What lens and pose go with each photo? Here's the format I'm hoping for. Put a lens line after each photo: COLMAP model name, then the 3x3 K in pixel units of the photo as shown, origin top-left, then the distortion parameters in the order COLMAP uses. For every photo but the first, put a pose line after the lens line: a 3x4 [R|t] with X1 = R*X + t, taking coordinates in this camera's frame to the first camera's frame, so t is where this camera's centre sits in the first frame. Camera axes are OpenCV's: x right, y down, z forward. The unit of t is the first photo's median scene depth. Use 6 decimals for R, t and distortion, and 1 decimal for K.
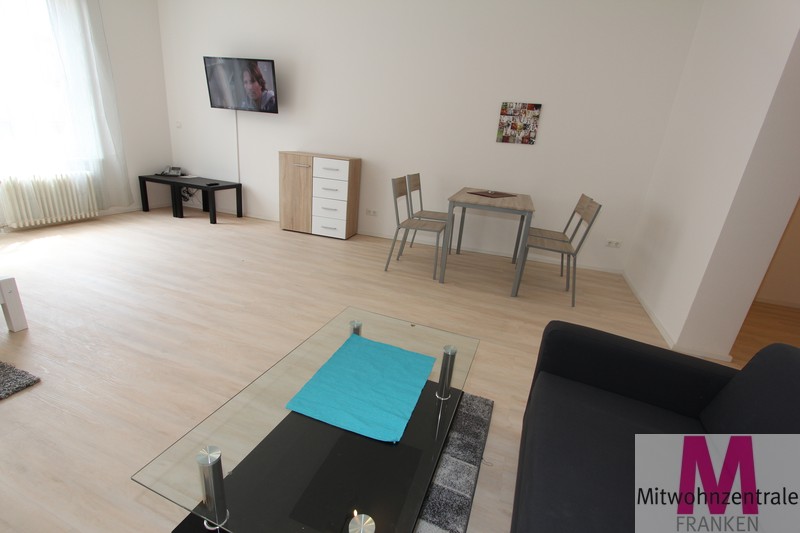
lens RADIAL K [[369.0, 0, 398.4], [0, 369.0, 270.5], [0, 0, 1]] dist [-0.016173, 0.000390]
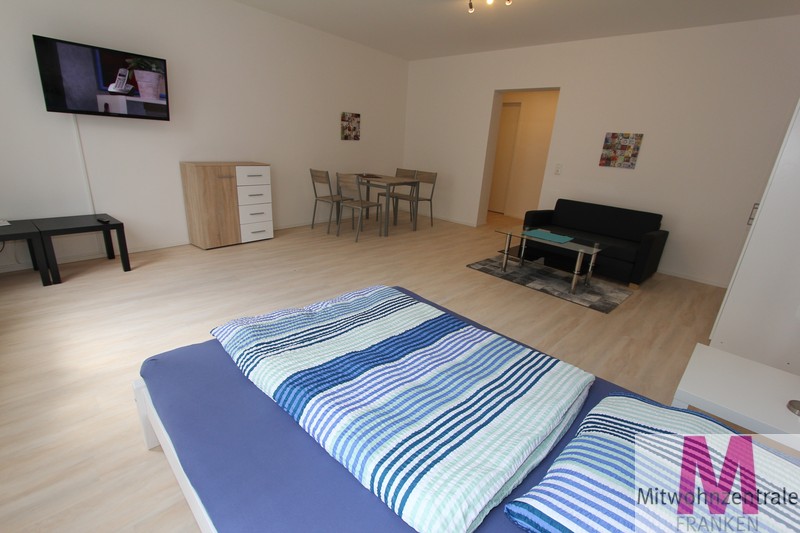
lens RADIAL K [[369.0, 0, 398.4], [0, 369.0, 270.5], [0, 0, 1]] dist [-0.016173, 0.000390]
pose [[0.415082, -0.360448, 0.835335, -0.953813], [0.282125, 0.923903, 0.258475, -0.175434], [-0.864935, 0.128381, 0.485186, 0.168344]]
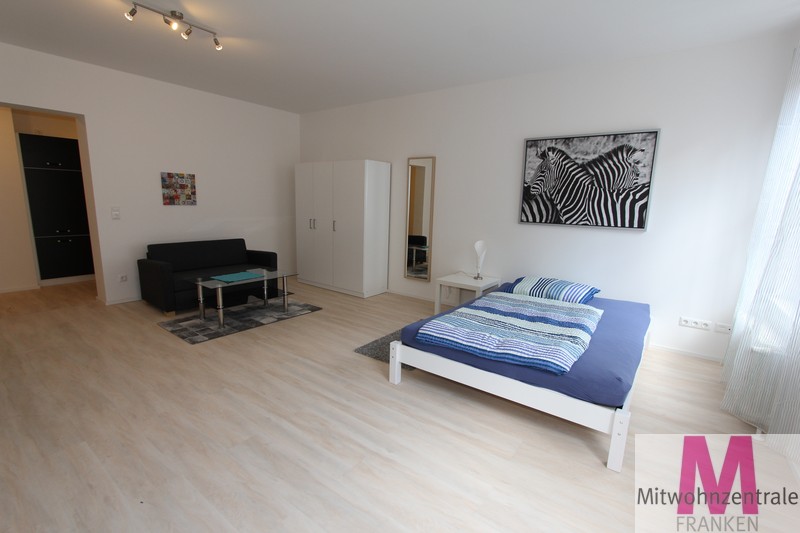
lens RADIAL K [[369.0, 0, 398.4], [0, 369.0, 270.5], [0, 0, 1]] dist [-0.016173, 0.000390]
pose [[-0.952419, -0.170061, 0.252938, -0.634124], [-0.014717, 0.854561, 0.519143, -0.414803], [-0.304437, 0.490719, -0.816403, 0.900275]]
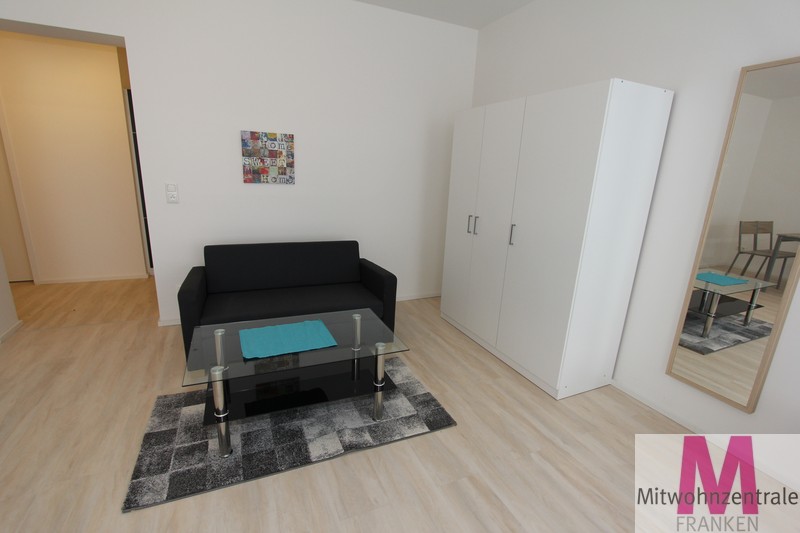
lens RADIAL K [[369.0, 0, 398.4], [0, 369.0, 270.5], [0, 0, 1]] dist [-0.016173, 0.000390]
pose [[-0.696327, -0.300941, 0.651585, -0.381986], [0.139702, 0.833654, 0.534326, -0.204398], [-0.703997, 0.463094, -0.538454, 0.385834]]
